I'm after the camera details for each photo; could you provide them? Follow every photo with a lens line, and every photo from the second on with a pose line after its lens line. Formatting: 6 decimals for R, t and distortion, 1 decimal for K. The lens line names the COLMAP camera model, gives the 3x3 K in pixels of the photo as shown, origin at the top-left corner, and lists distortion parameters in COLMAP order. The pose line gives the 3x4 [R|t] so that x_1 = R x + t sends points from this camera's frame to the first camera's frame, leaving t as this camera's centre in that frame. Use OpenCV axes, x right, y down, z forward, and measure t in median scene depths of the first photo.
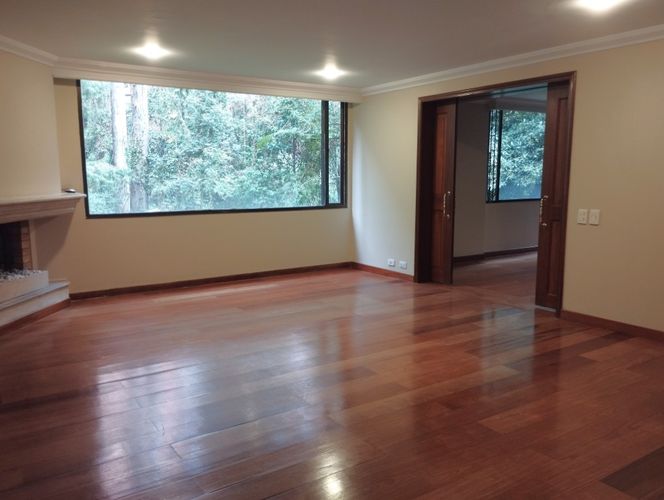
lens RADIAL K [[546.7, 0, 330.9], [0, 546.7, 250.8], [0, 0, 1]] dist [0.044132, -0.045340]
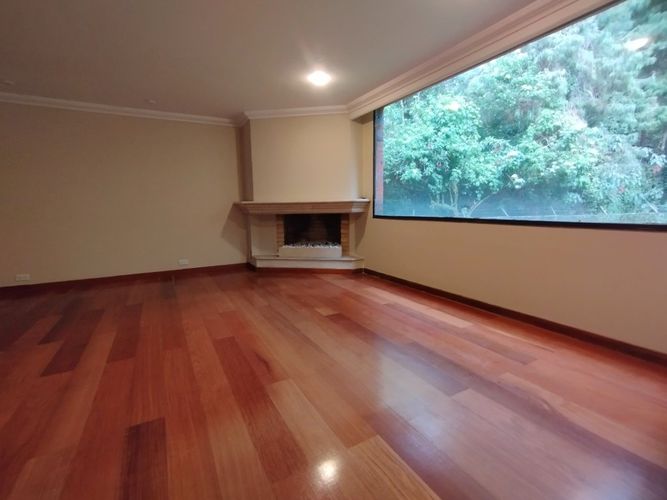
lens RADIAL K [[308.4, 0, 330.3], [0, 308.4, 254.1], [0, 0, 1]] dist [-0.003926, 0.002698]
pose [[-0.070121, 0.153069, -0.985725, 0.282363], [-0.127470, 0.978681, 0.161043, -0.066212], [0.989361, 0.136943, -0.049114, 0.781067]]
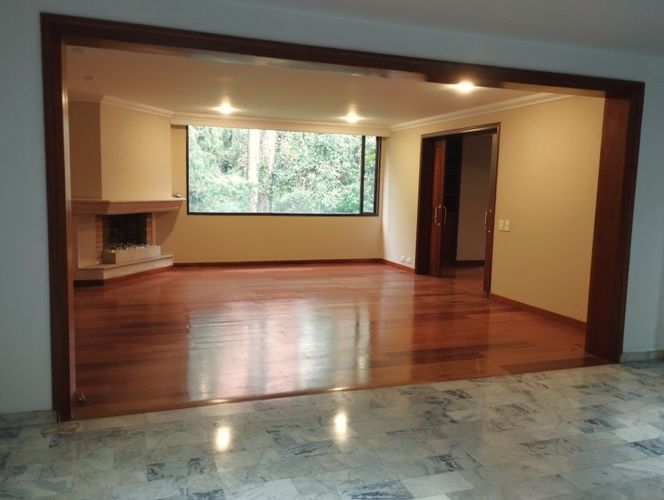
lens RADIAL K [[546.7, 0, 328.7], [0, 546.7, 250.9], [0, 0, 1]] dist [0.044132, -0.045340]
pose [[0.967786, 0.055659, -0.245544, 0.261690], [-0.062214, 0.997882, -0.019010, 0.038514], [0.243966, 0.033674, 0.969199, -0.311693]]
